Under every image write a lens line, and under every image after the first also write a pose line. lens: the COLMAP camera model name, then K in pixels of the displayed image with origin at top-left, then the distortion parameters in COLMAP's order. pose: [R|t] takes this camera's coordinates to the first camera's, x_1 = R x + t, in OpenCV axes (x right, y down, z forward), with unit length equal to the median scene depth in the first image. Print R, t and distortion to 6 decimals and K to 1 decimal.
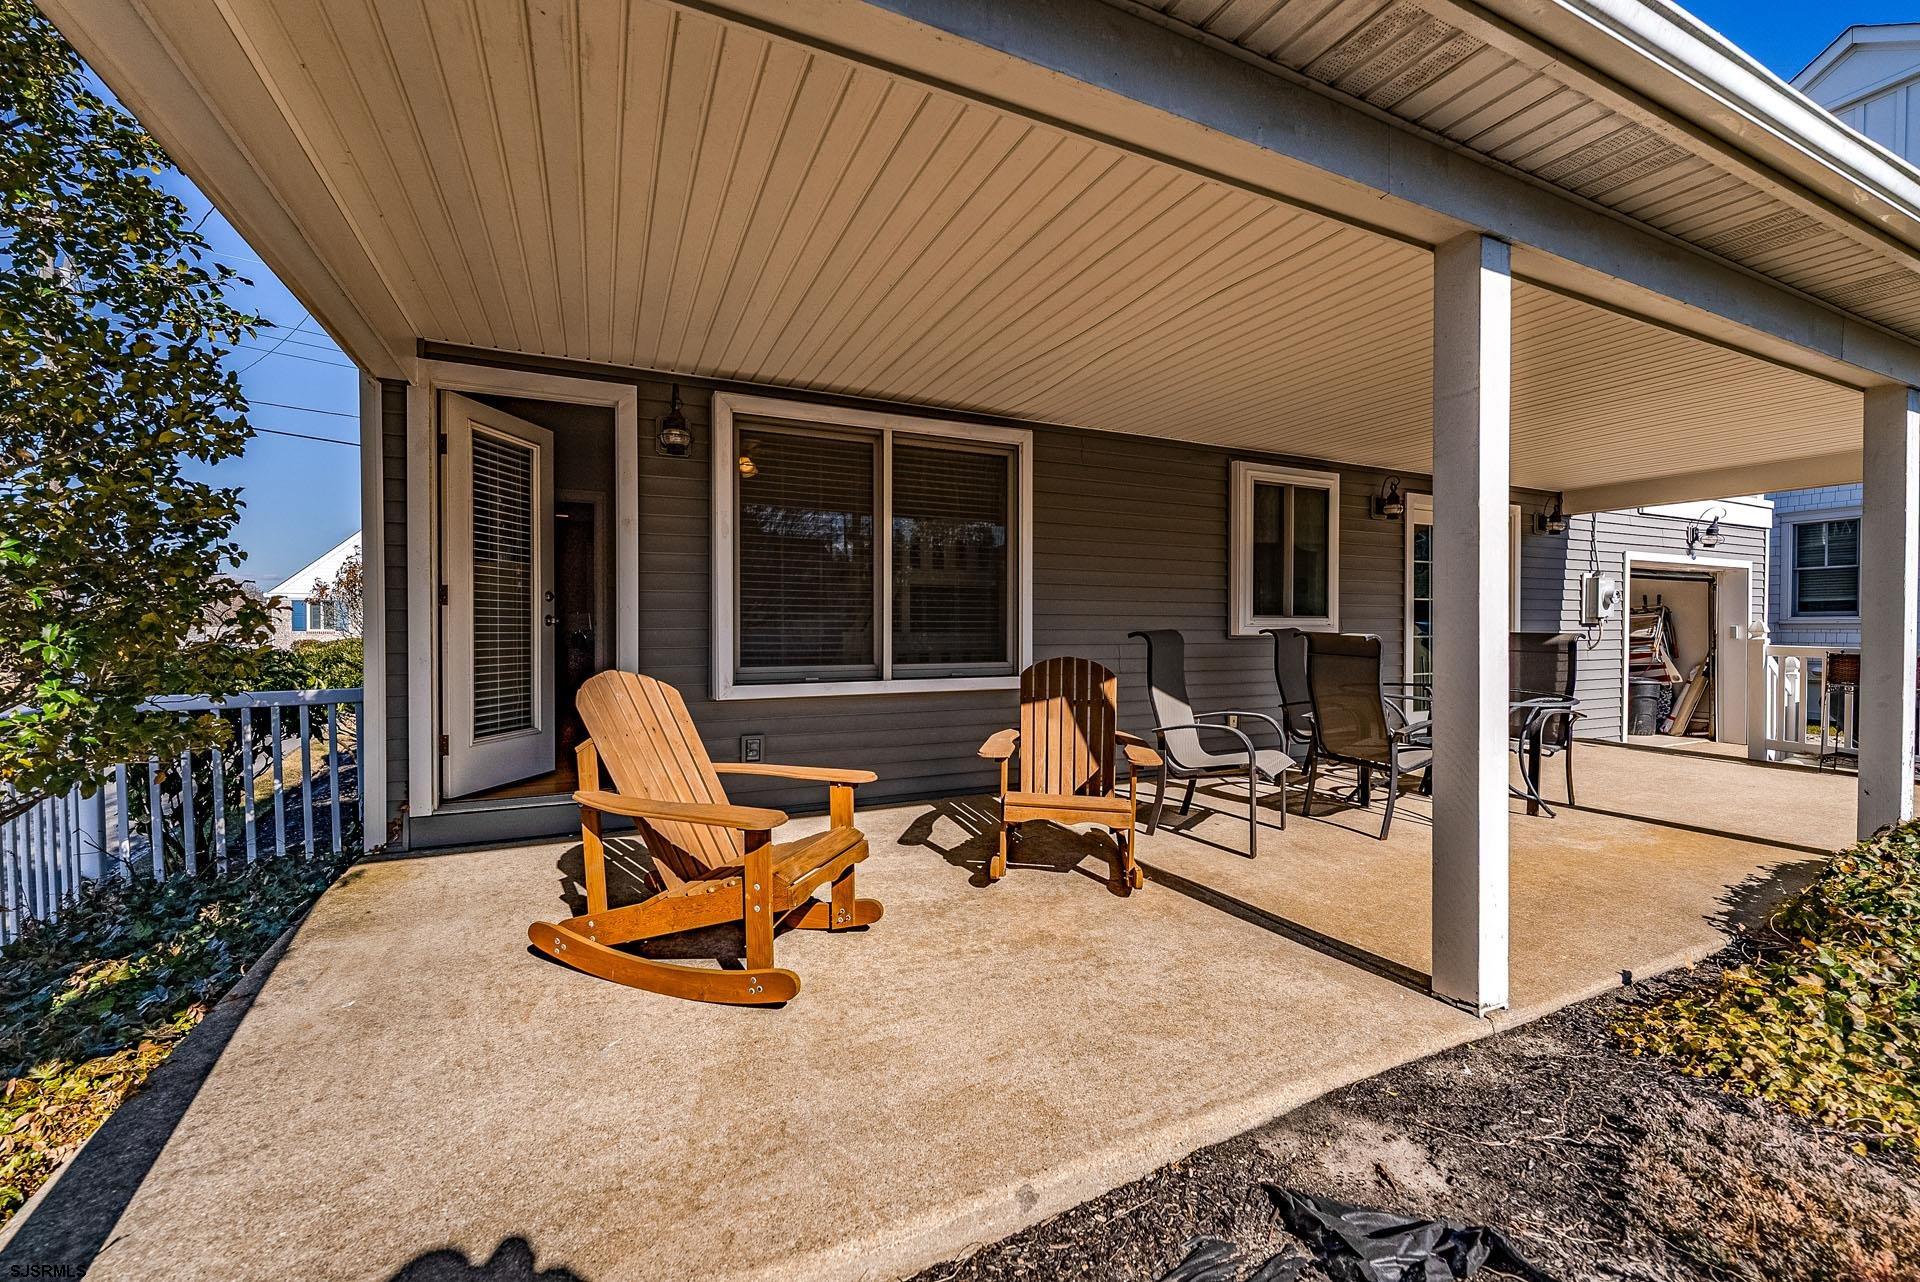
lens RADIAL K [[776.7, 0, 960.0], [0, 776.7, 641.0], [0, 0, 1]] dist [0.002987, 0.000180]
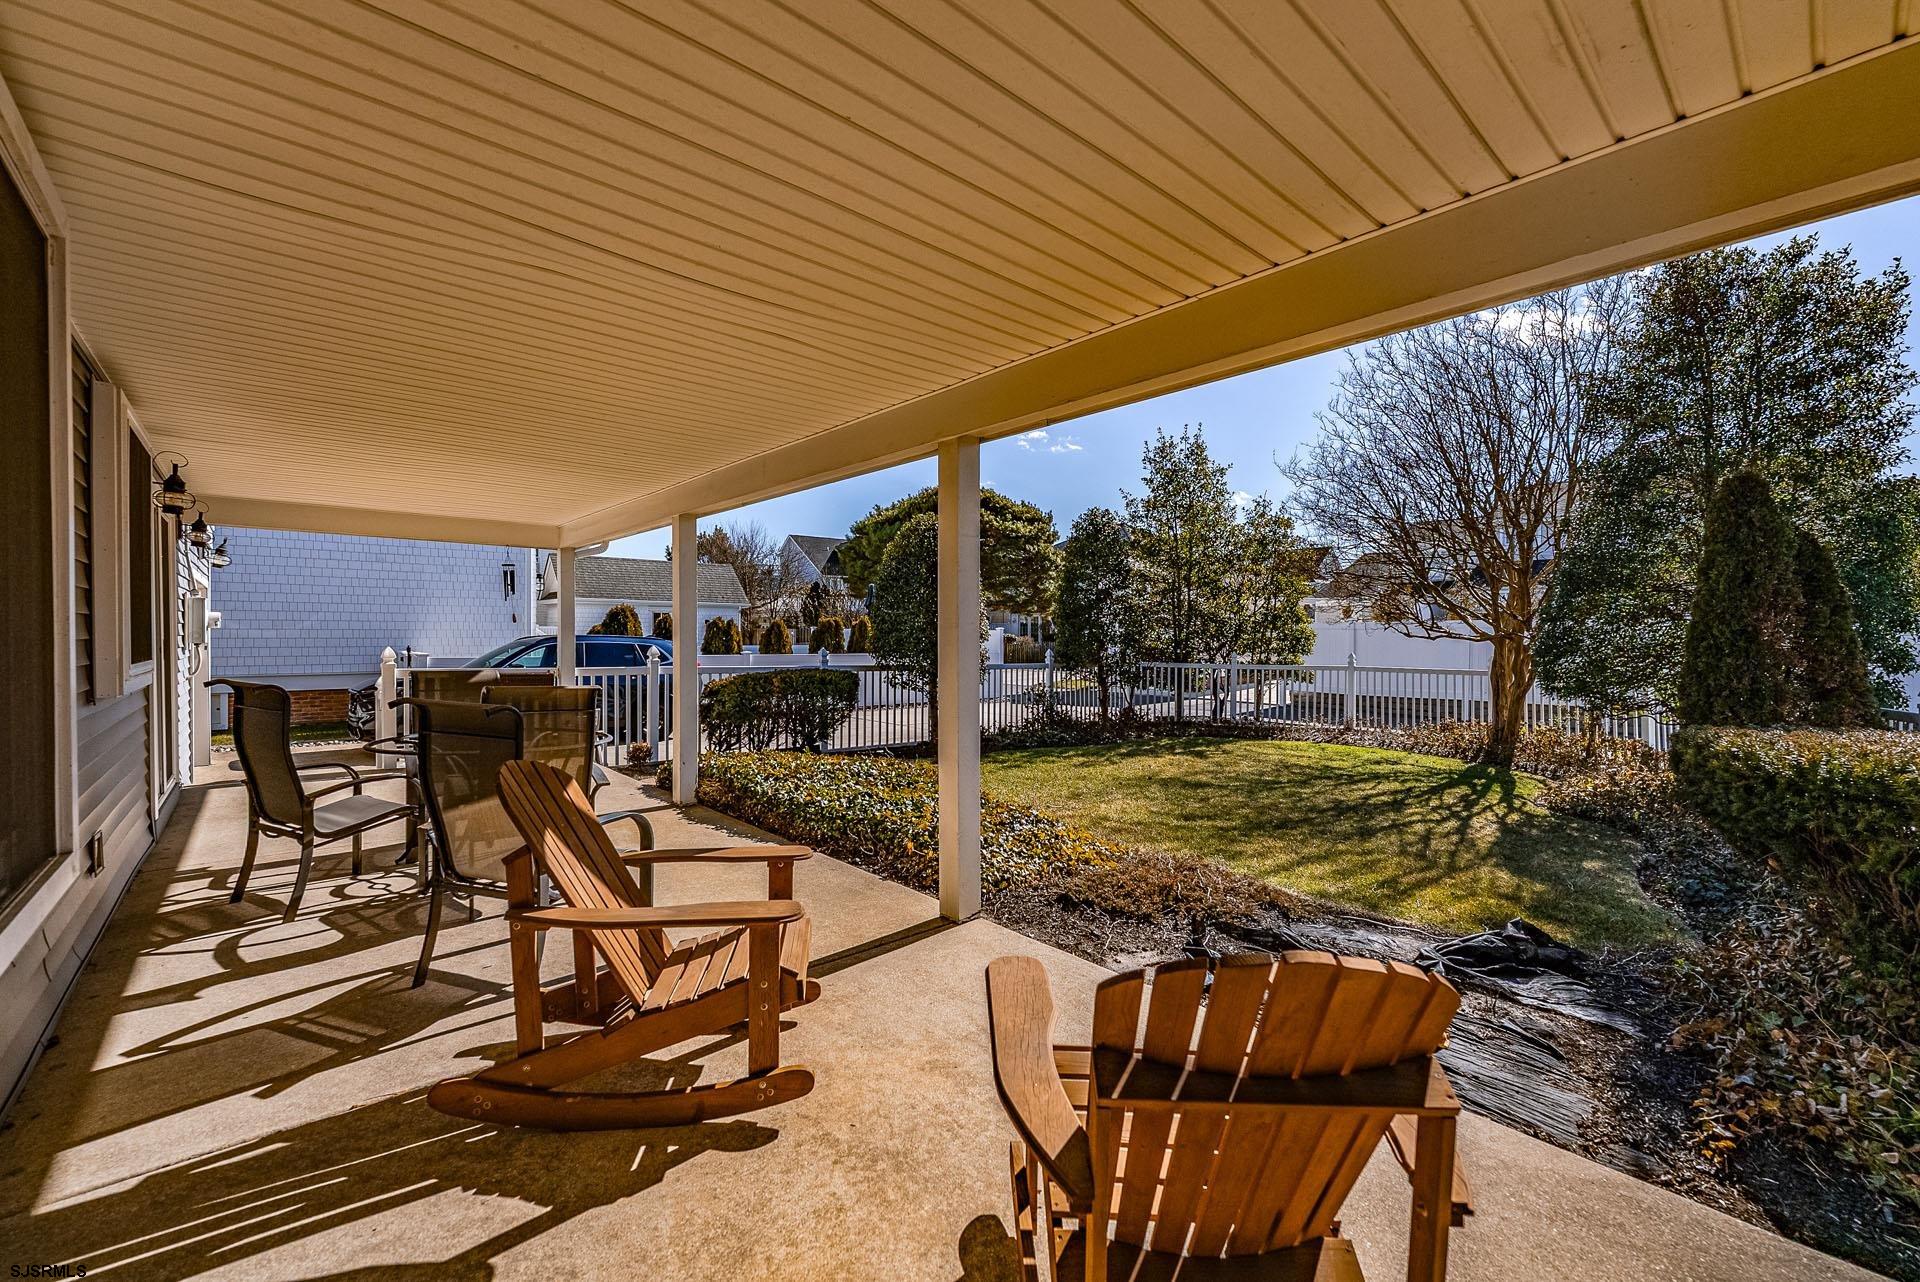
lens RADIAL K [[776.7, 0, 960.0], [0, 776.7, 641.0], [0, 0, 1]] dist [0.002987, 0.000180]
pose [[-0.281616, -0.006490, 0.959505, -0.598914], [0.016587, 0.999795, 0.011631, -0.081887], [-0.959384, 0.019191, -0.281450, 1.005582]]
